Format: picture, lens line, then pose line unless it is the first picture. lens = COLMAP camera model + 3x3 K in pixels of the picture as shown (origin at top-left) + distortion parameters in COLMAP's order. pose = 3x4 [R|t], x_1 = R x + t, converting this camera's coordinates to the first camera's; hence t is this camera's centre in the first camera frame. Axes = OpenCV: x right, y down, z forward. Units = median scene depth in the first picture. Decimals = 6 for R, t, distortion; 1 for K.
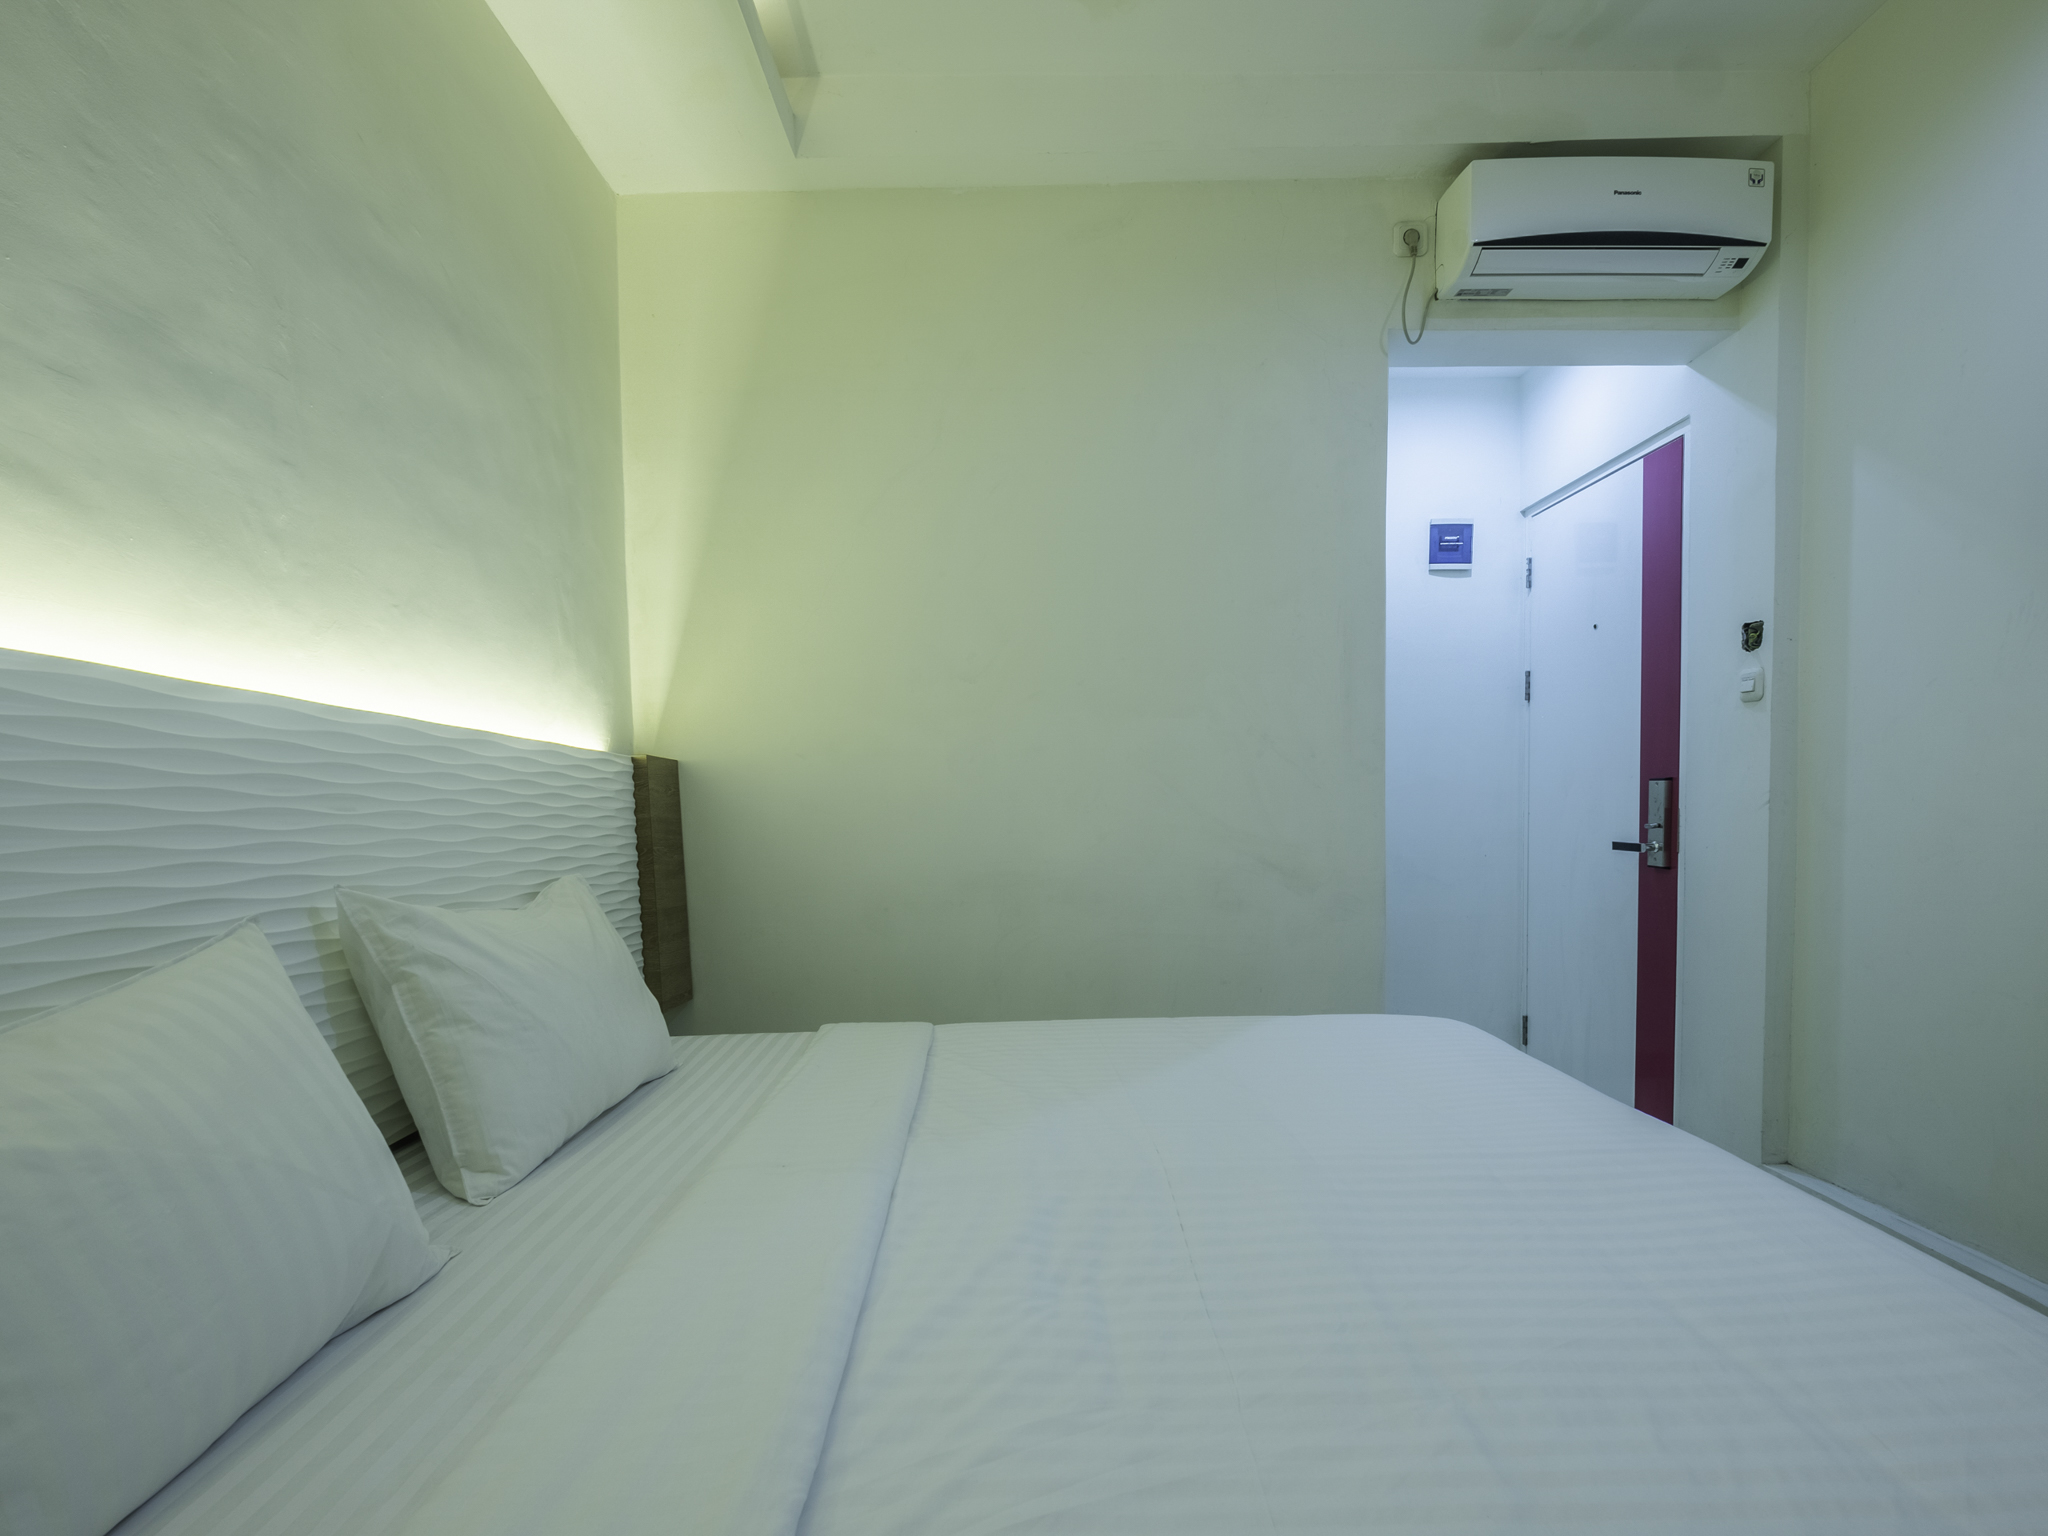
lens RADIAL K [[1032.6, 0, 1027.9], [0, 1032.6, 854.4], [0, 0, 1]] dist [-0.000703, -0.001340]
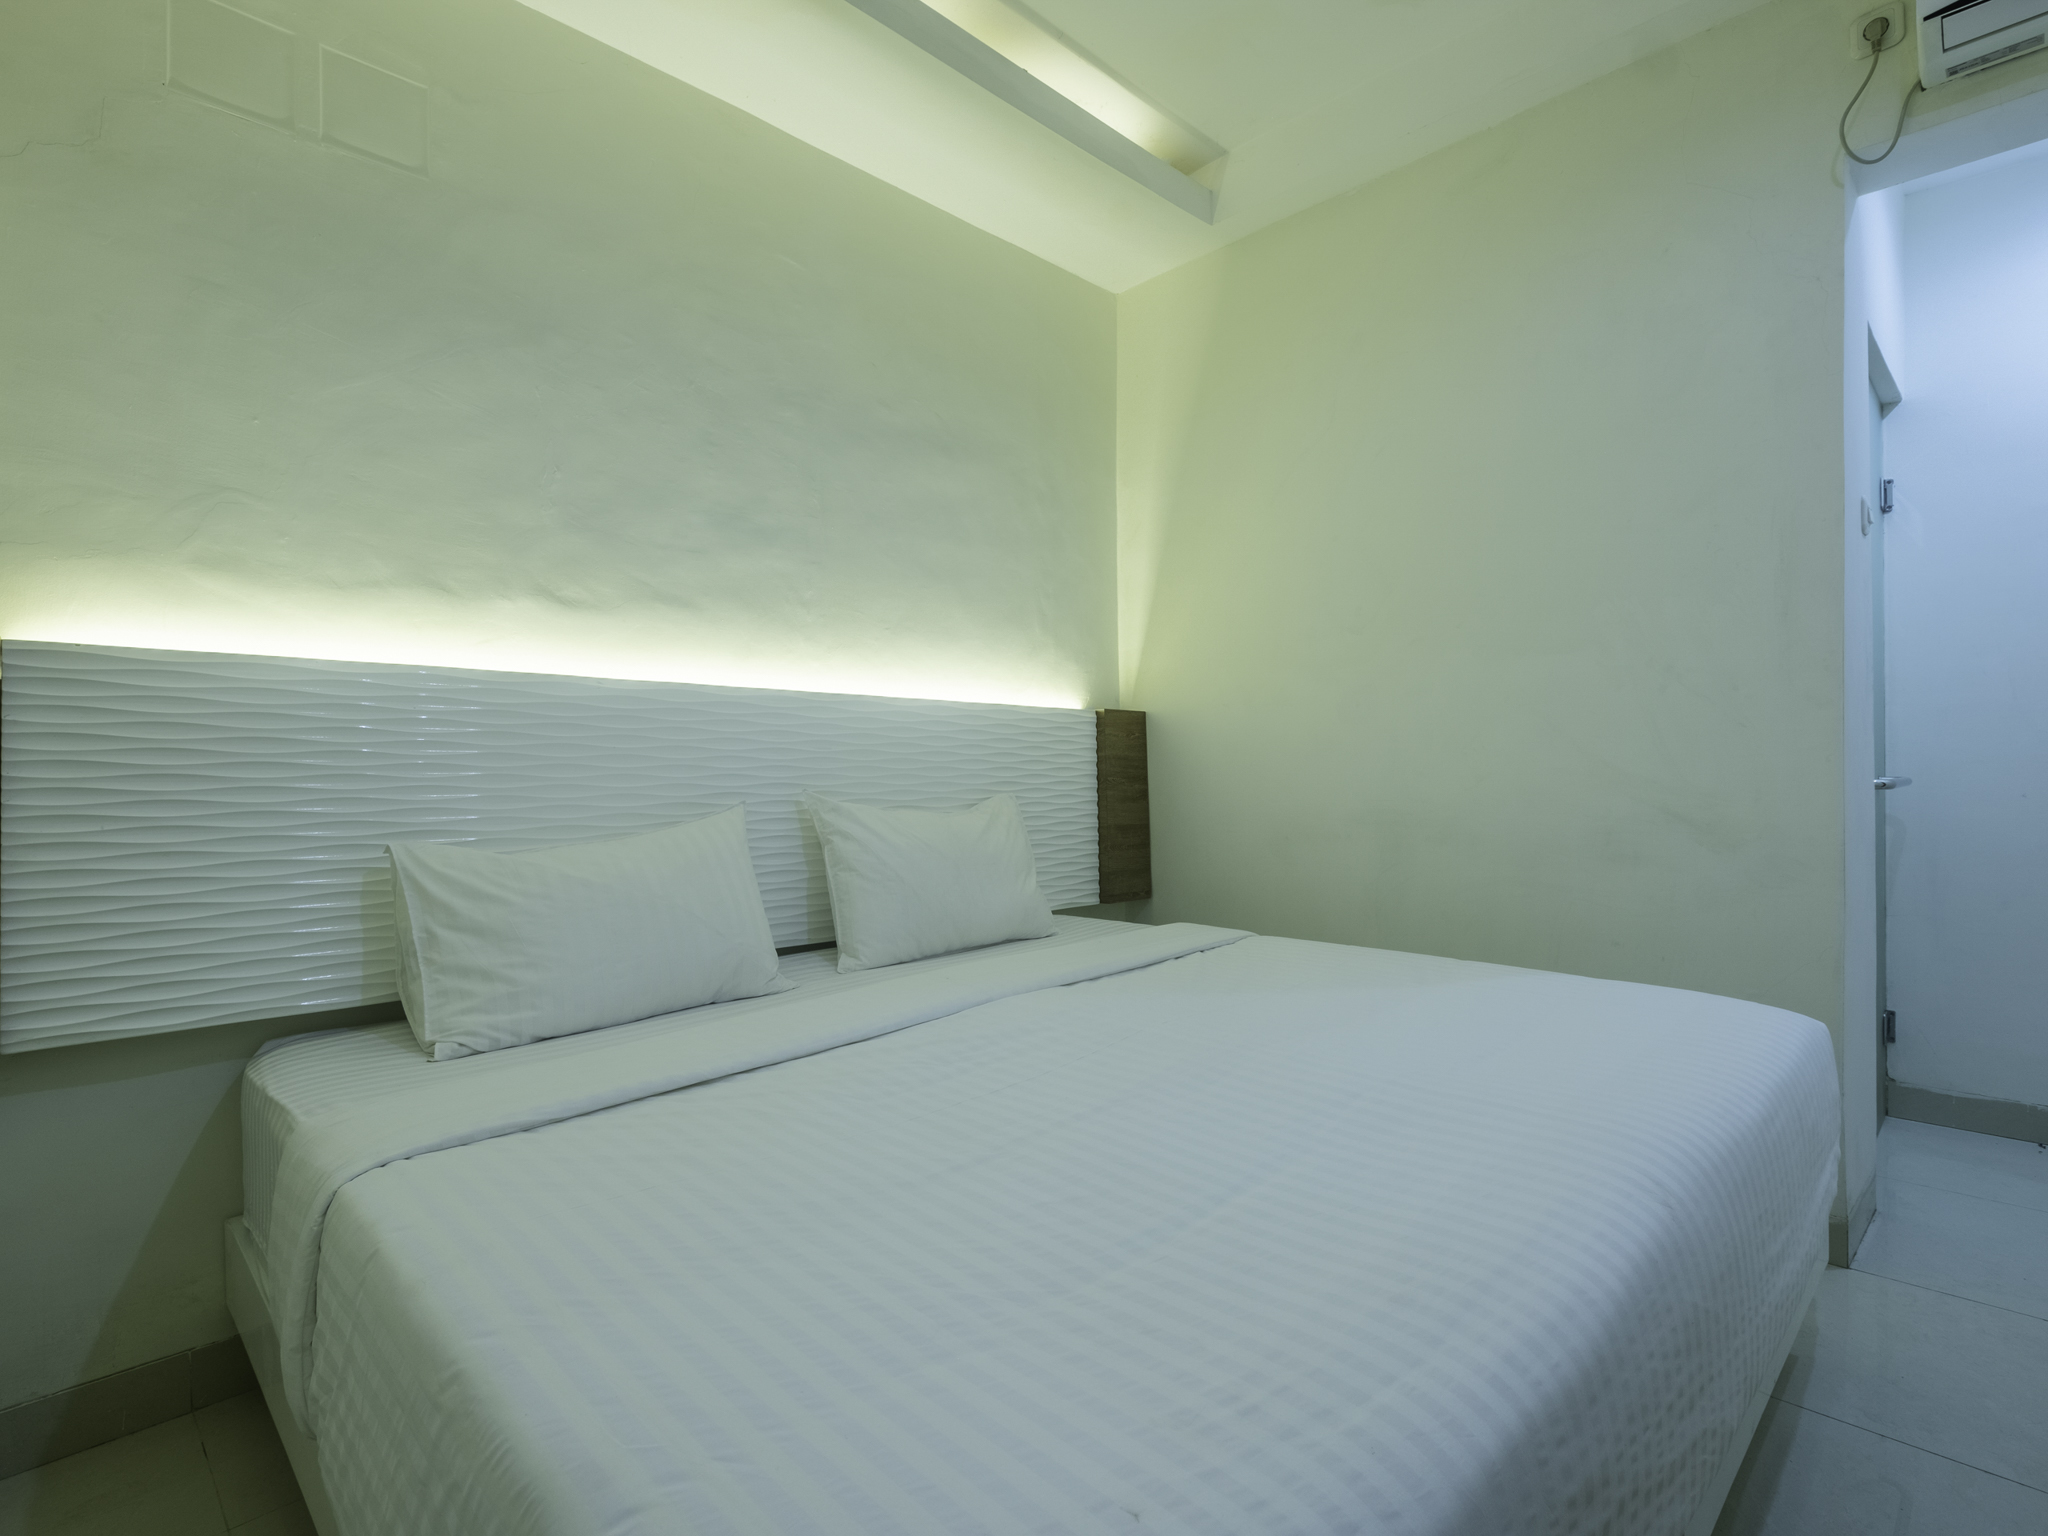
lens RADIAL K [[1034.1, 0, 1024.0], [0, 1034.1, 768.0], [0, 0, 1]] dist [-0.001258, -0.000870]
pose [[0.686141, 0.016829, -0.727274, 0.508518], [-0.035362, 0.999322, -0.010238, -0.001737], [0.726609, 0.032743, 0.686271, 0.002586]]
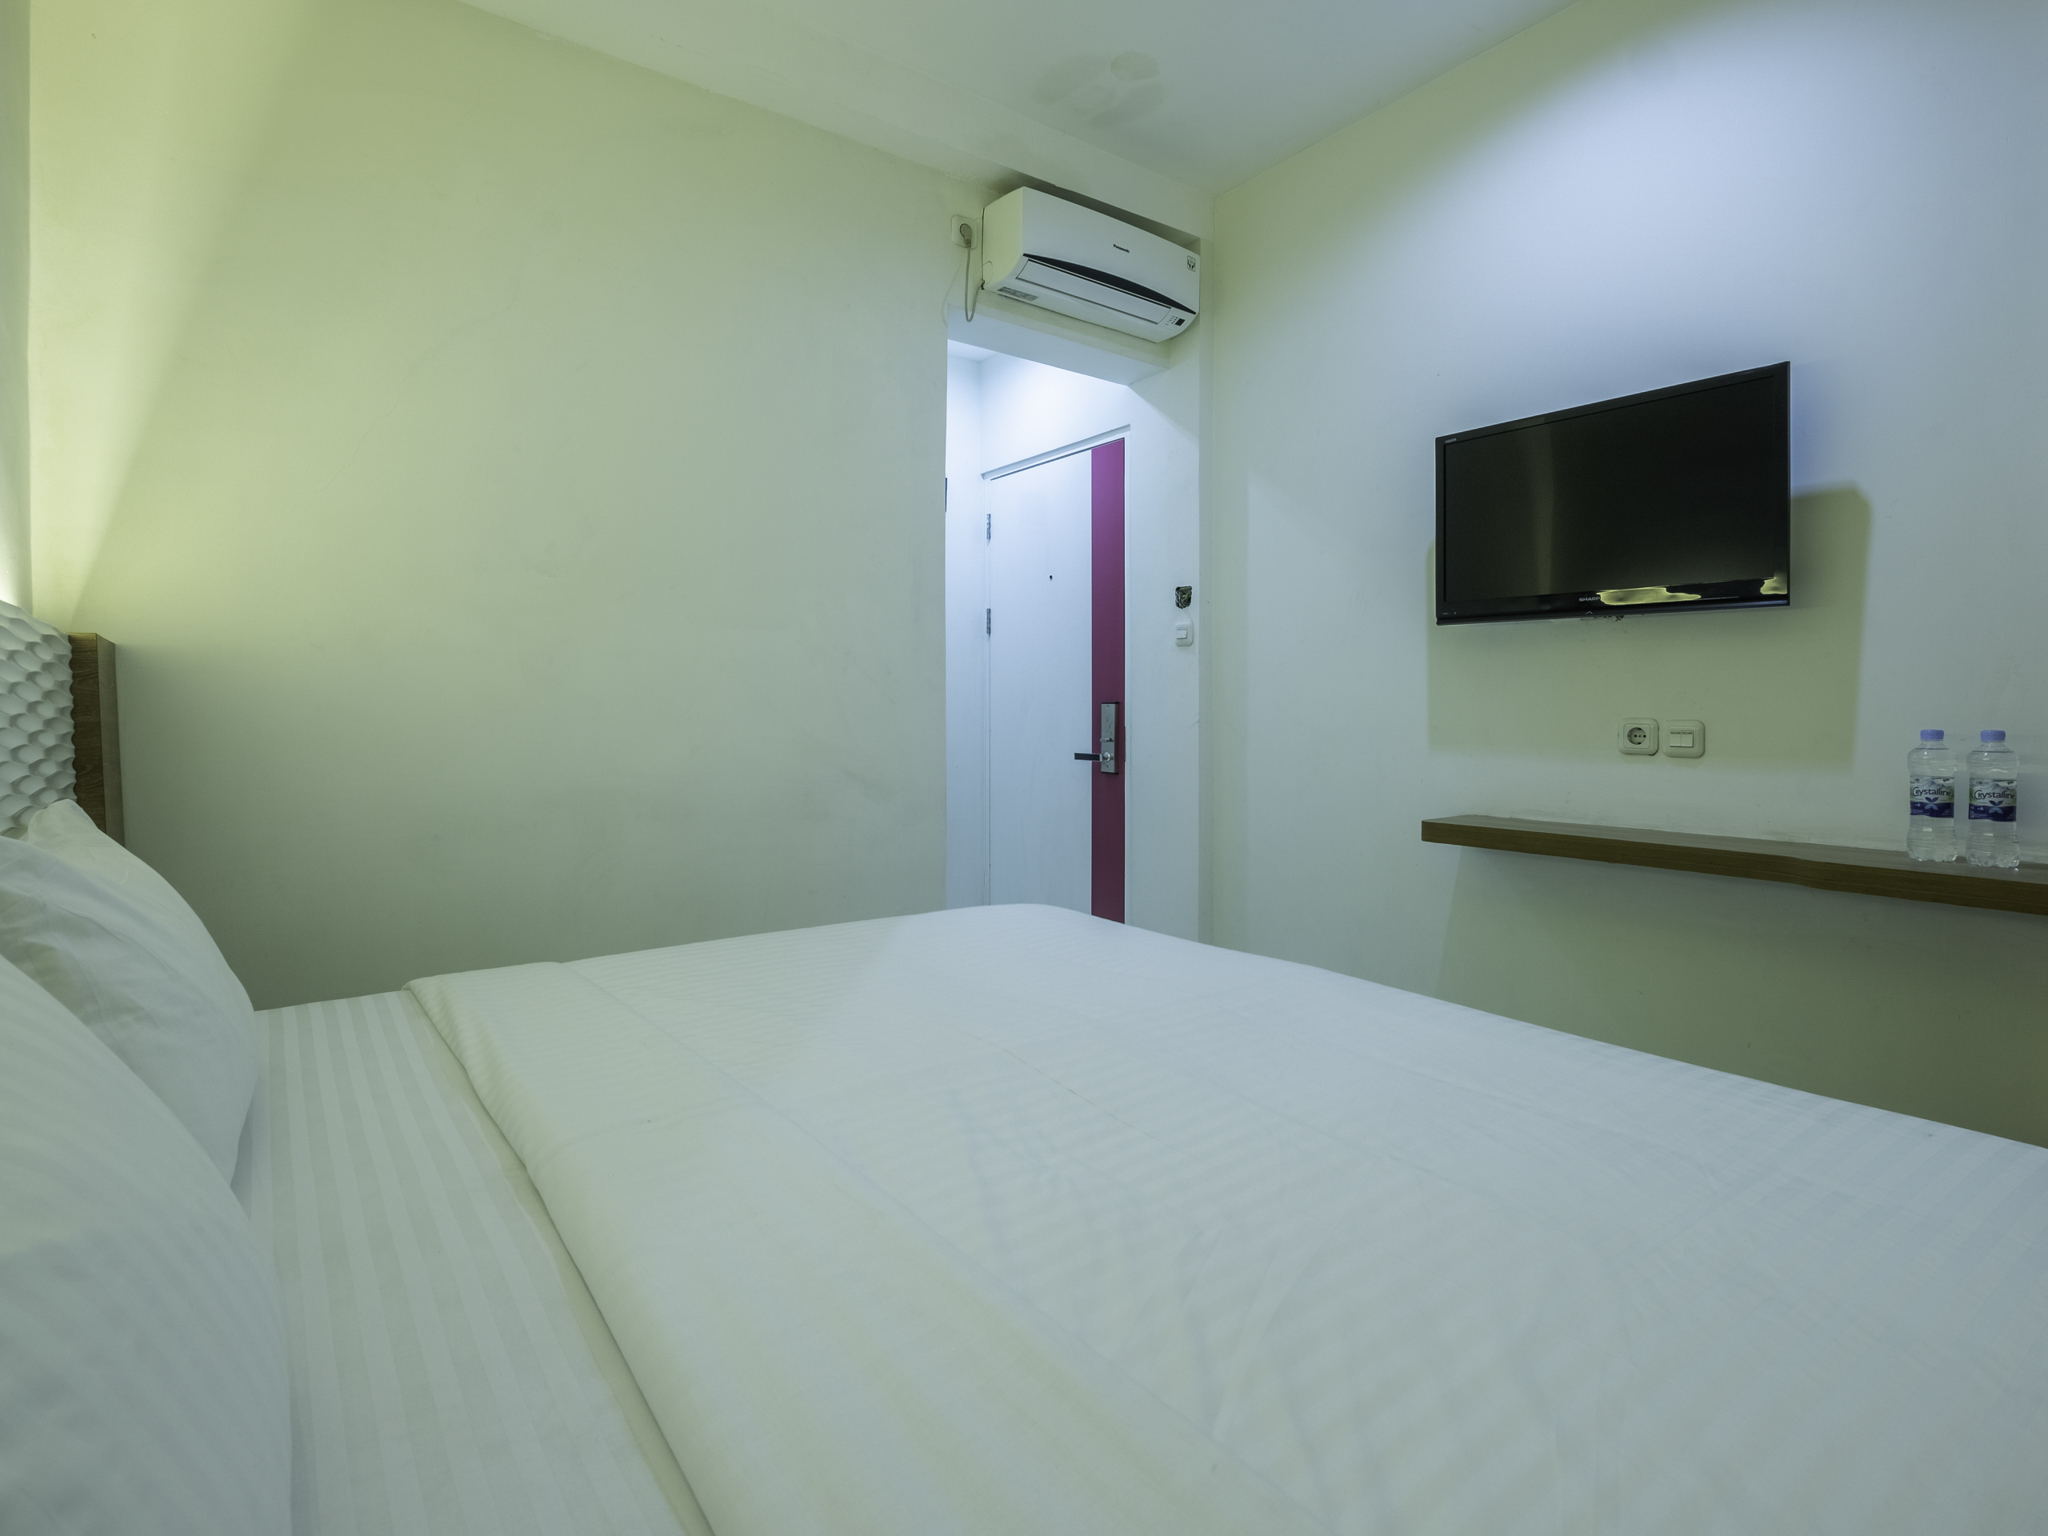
lens RADIAL K [[1028.0, 0, 1019.9], [0, 1028.0, 723.3], [0, 0, 1]] dist [-0.000890, -0.000614]
pose [[0.813410, 0.012488, 0.581556, -0.244191], [0.016268, 0.998890, -0.044204, 0.006355], [-0.581463, 0.045417, 0.812304, 0.051741]]
